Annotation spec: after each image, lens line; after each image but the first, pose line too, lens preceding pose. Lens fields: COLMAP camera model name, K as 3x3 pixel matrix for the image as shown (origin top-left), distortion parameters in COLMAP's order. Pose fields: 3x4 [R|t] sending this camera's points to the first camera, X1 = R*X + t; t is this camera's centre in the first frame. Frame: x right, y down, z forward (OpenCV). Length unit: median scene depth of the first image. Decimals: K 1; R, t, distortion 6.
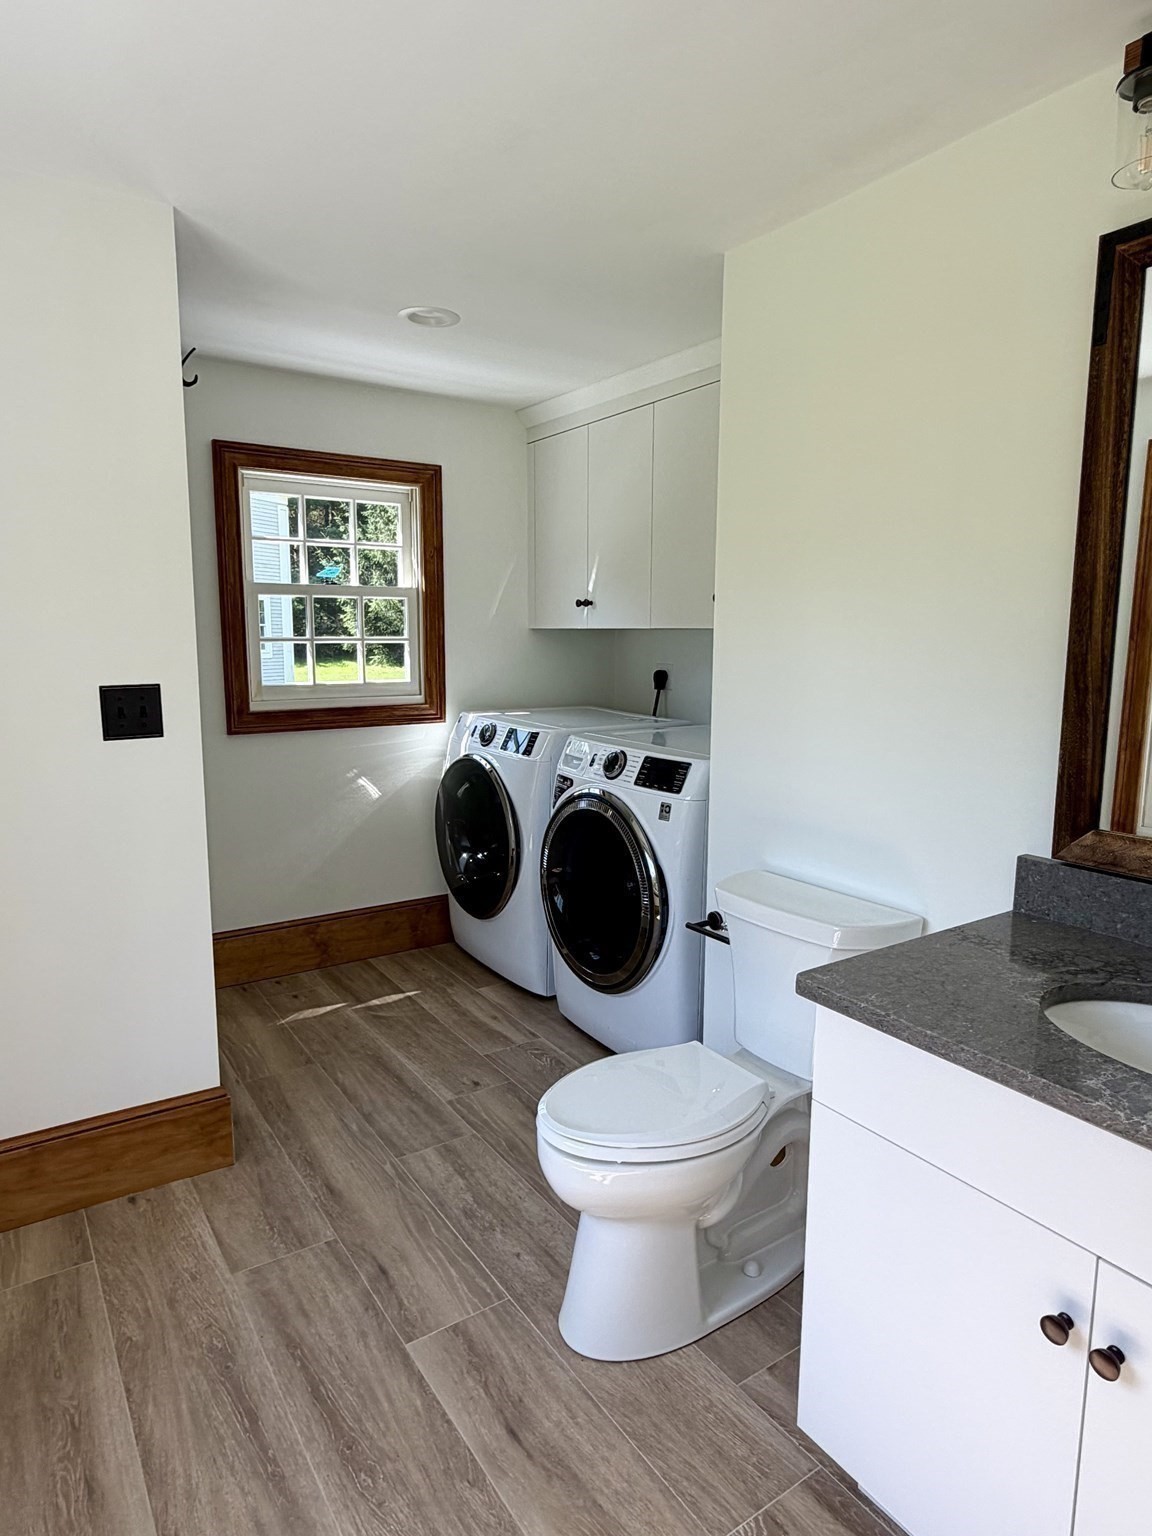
lens RADIAL K [[922.2, 0, 576.0], [0, 922.2, 768.0], [0, 0, 1]] dist [0.022794, 0.002751]
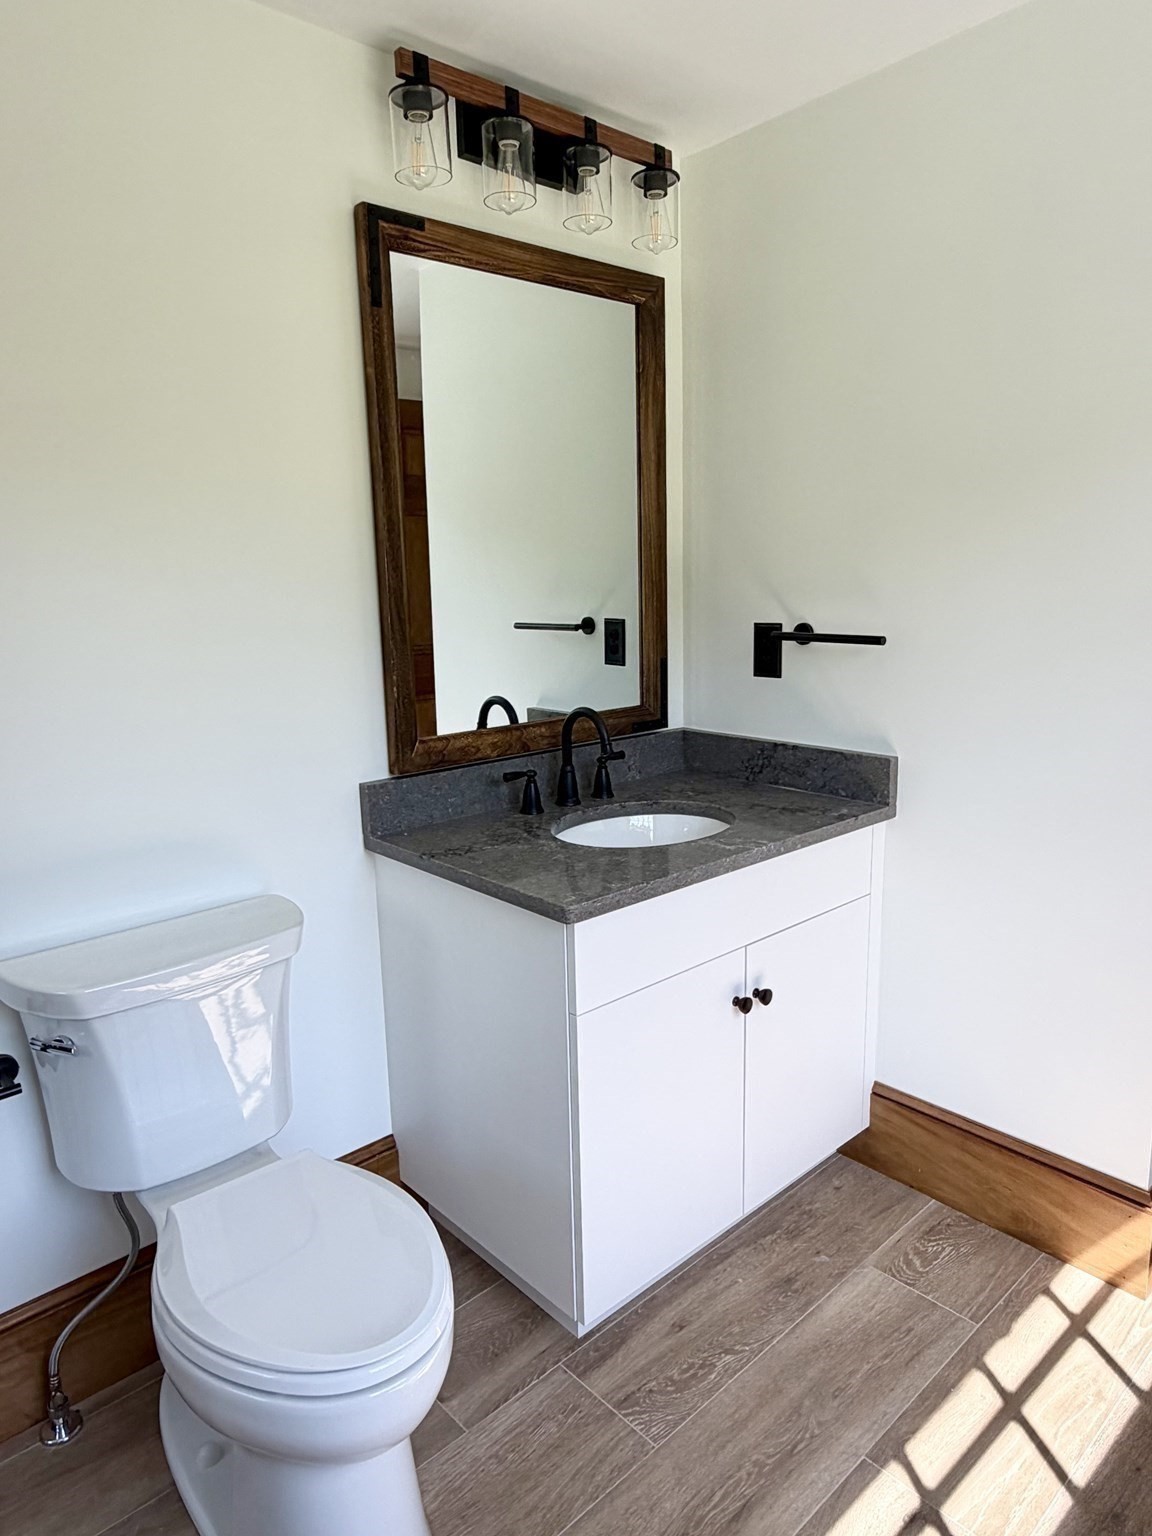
lens RADIAL K [[996.4, 0, 576.0], [0, 996.4, 768.0], [0, 0, 1]] dist [0.006037, 0.003424]
pose [[-0.141099, -0.190131, 0.971567, -0.714319], [0.171911, 0.961770, 0.213180, -0.136536], [-0.974955, 0.197102, -0.103019, 0.978732]]
